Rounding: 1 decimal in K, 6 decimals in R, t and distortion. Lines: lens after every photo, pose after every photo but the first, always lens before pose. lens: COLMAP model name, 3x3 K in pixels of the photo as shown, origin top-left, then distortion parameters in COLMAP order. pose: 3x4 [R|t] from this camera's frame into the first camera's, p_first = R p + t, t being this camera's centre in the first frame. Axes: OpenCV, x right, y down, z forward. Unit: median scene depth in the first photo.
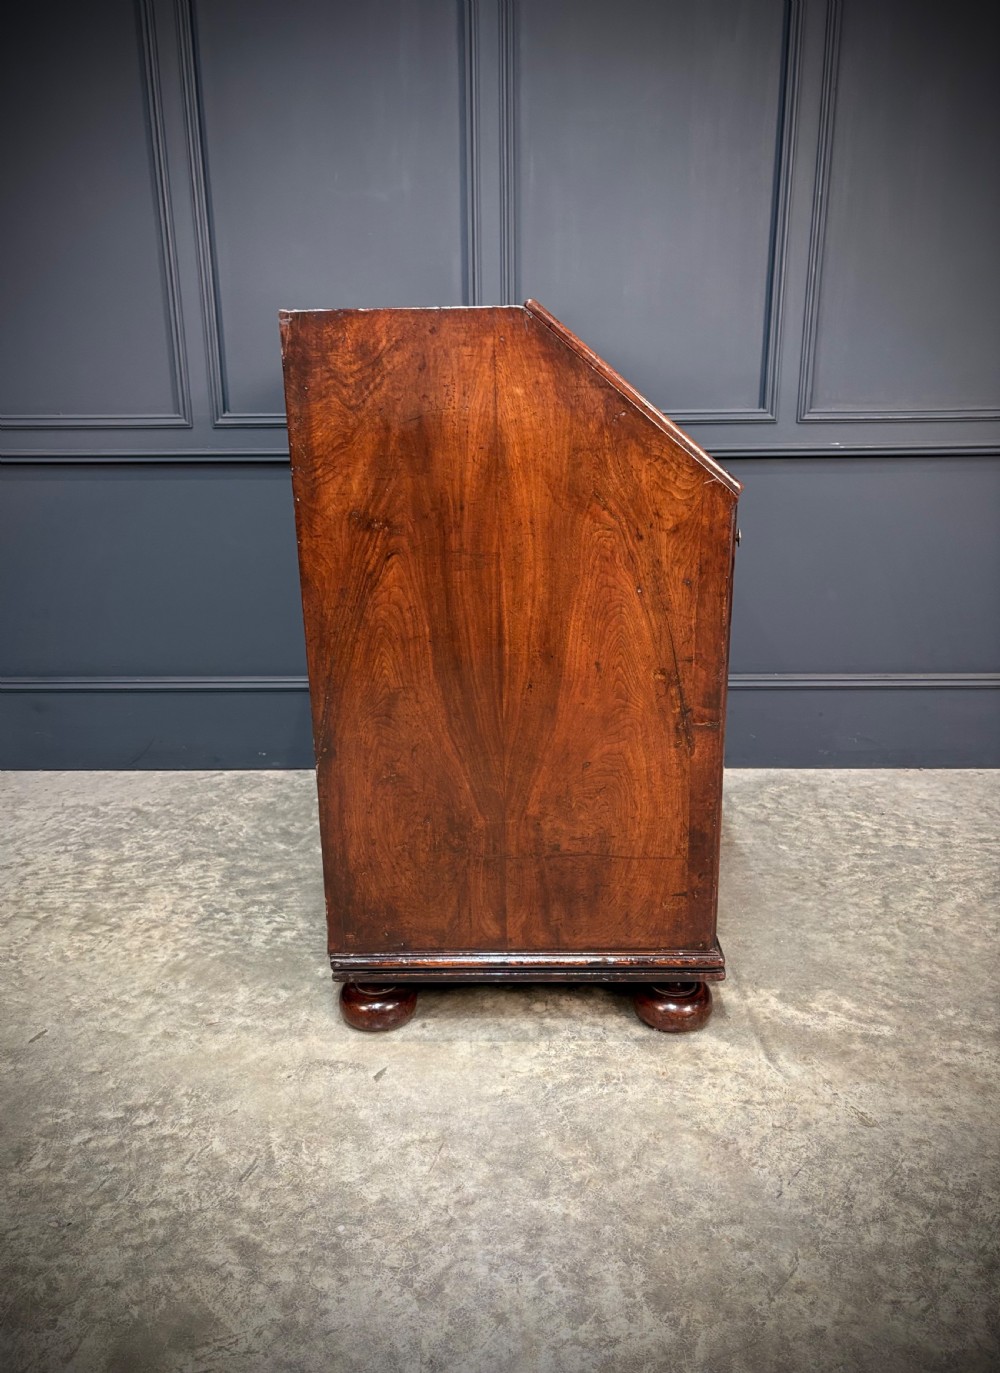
lens RADIAL K [[1057.2, 0, 492.8], [0, 1057.2, 686.8], [0, 0, 1]] dist [0.000857, 0.044593]
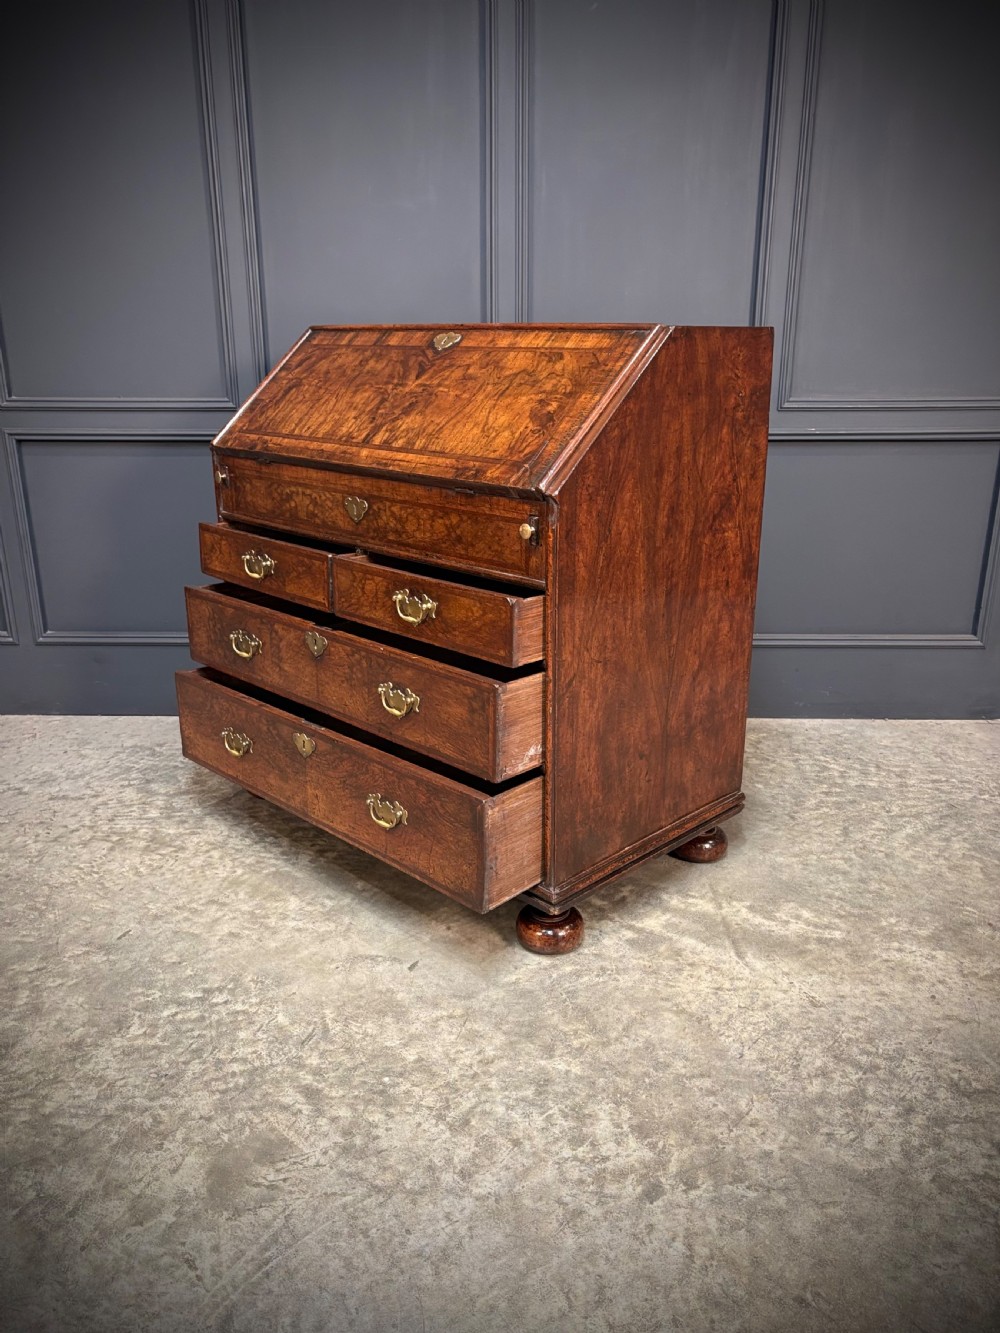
lens RADIAL K [[1036.3, 0, 498.4], [0, 1036.3, 667.0], [0, 0, 1]] dist [0.011854, 0.002583]
pose [[0.999973, 0.006984, 0.002331, -0.014137], [-0.007034, 0.999728, 0.022216, 0.000915], [-0.002175, -0.022232, 0.999750, -0.154925]]
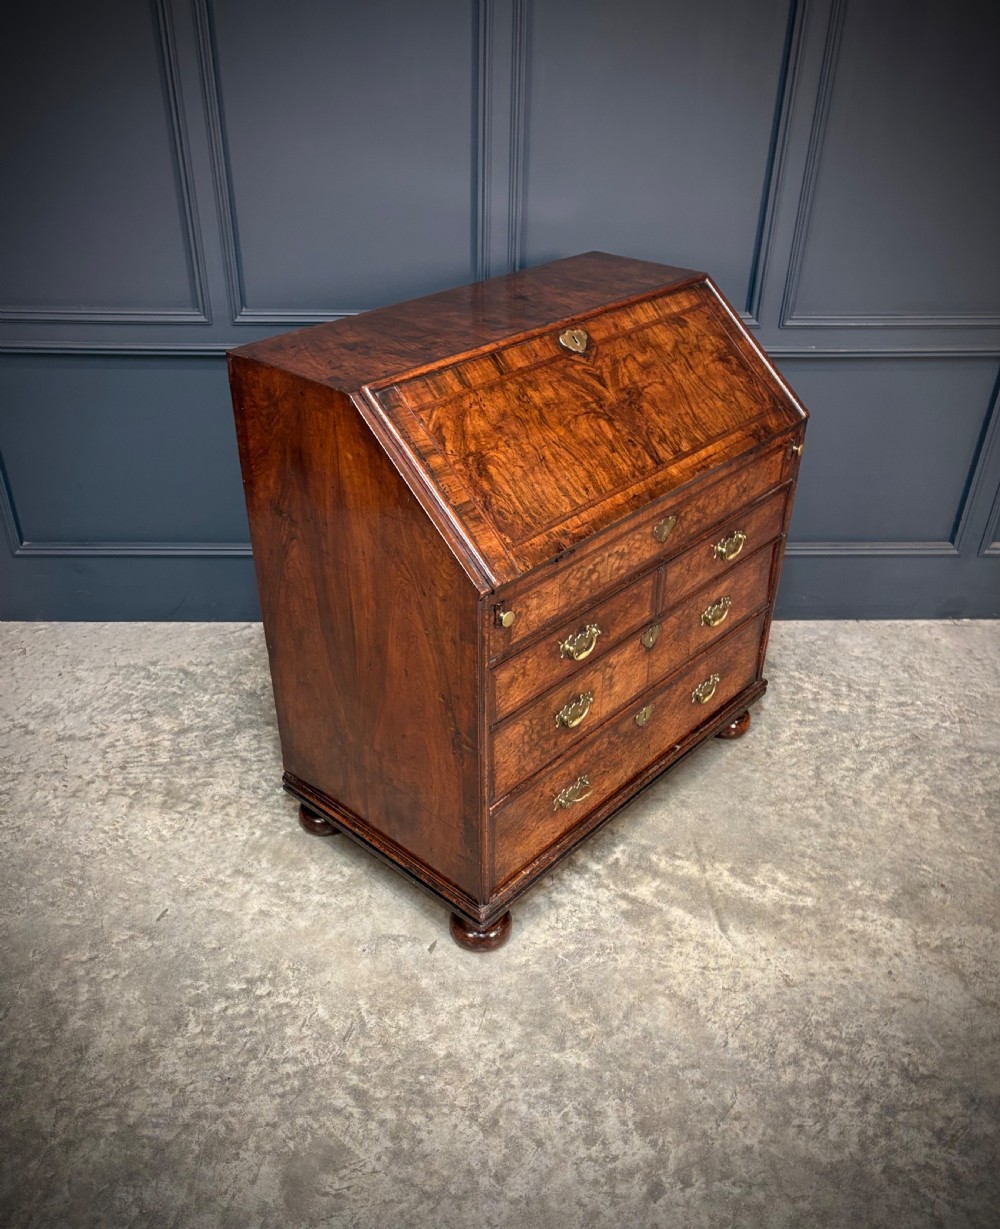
lens RADIAL K [[1058.8, 0, 487.7], [0, 1058.8, 649.2], [0, 0, 1]] dist [0.011183, 0.010330]
pose [[0.998759, -0.005182, 0.049535, -0.094342], [-0.008881, 0.960100, 0.279515, -0.342559], [-0.049007, -0.279608, 0.958863, -0.165160]]
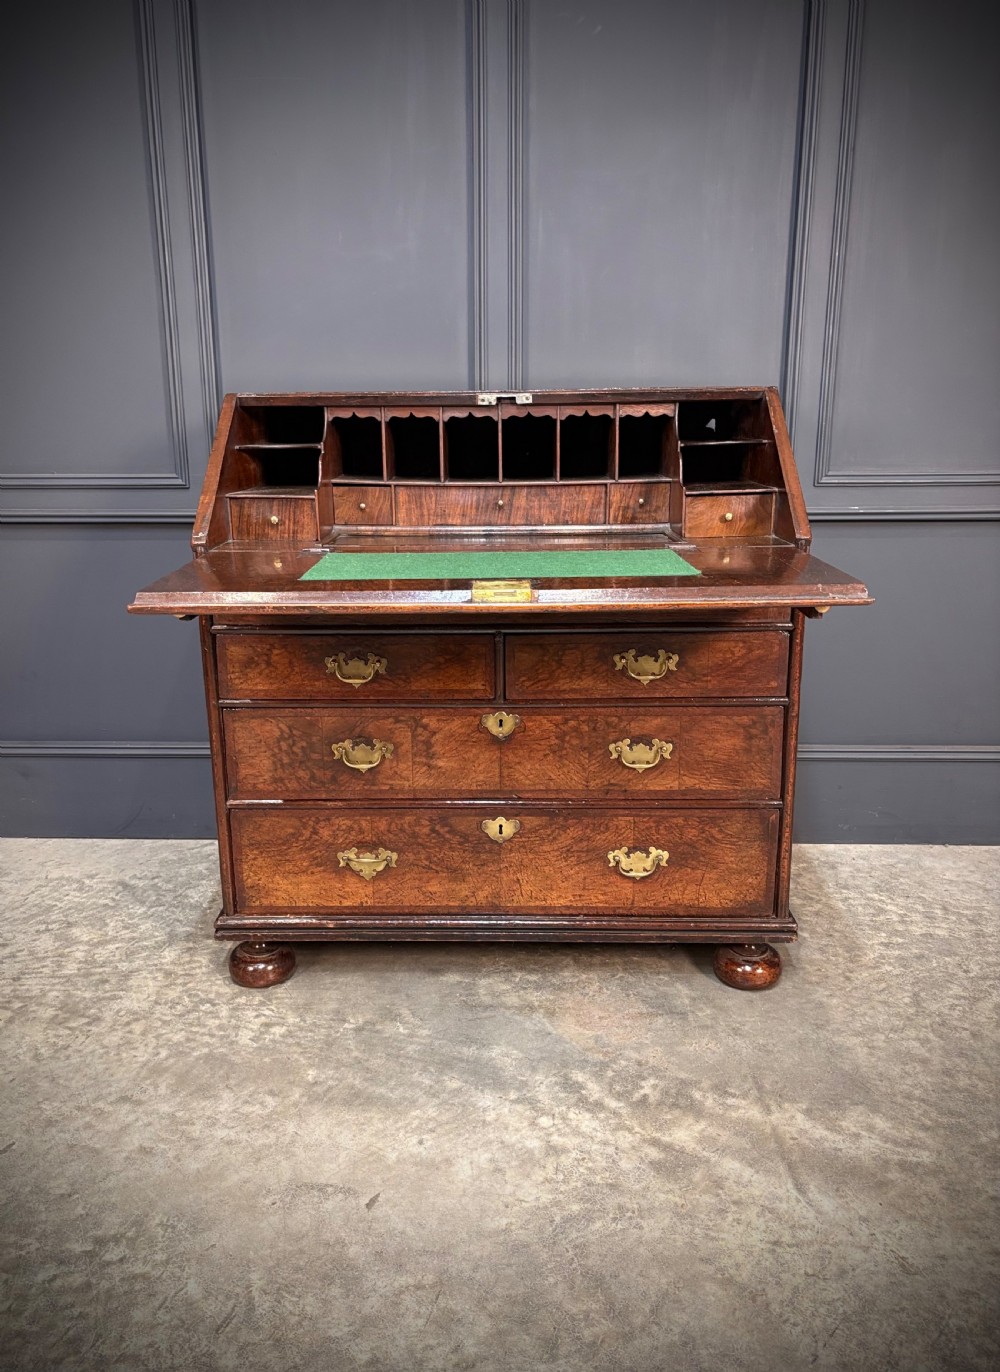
lens RADIAL K [[1051.1, 0, 479.9], [0, 1051.1, 680.0], [0, 0, 1]] dist [0.065666, -0.078631]
pose [[0.999890, 0.007094, -0.013044, -0.004369], [-0.007628, 0.999116, -0.041342, -0.044966], [0.012739, 0.041437, 0.999060, 0.057902]]
